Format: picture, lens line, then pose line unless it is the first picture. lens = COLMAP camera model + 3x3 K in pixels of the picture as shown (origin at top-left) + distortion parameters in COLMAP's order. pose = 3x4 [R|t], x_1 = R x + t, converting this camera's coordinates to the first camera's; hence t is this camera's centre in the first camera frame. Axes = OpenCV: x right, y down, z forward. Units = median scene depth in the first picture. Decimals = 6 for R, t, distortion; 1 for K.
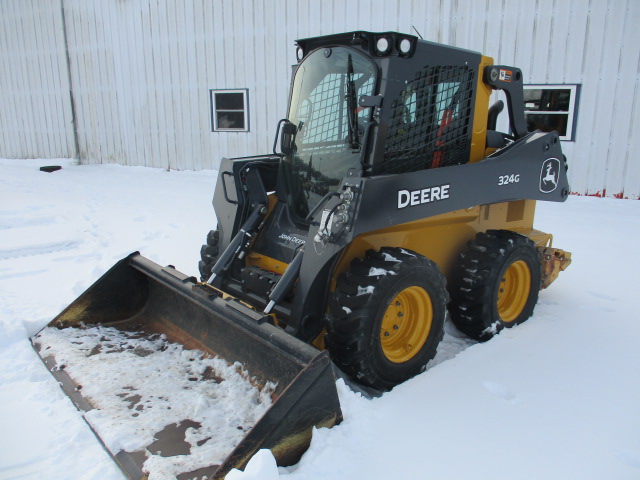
lens RADIAL K [[556.7, 0, 321.6], [0, 556.7, 235.1], [0, 0, 1]] dist [-0.000127, -0.009737]
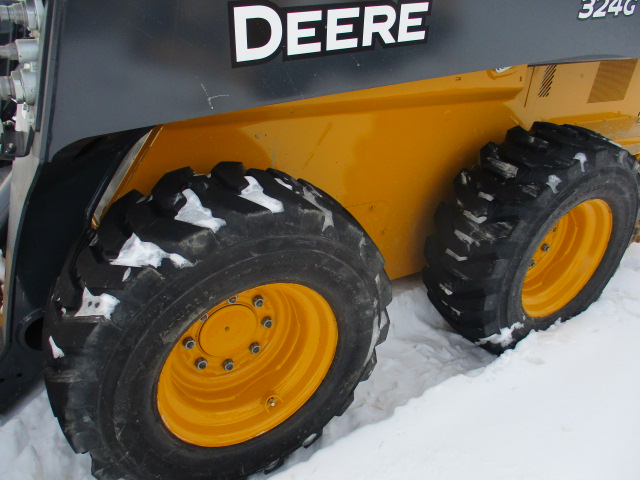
lens RADIAL K [[556.7, 0, 317.4], [0, 556.7, 240.4], [0, 0, 1]] dist [-0.000127, -0.009737]
pose [[0.987199, 0.110539, -0.114975, 0.197860], [-0.073084, 0.954255, 0.289926, -0.038769], [0.141763, -0.277812, 0.950118, 0.552099]]
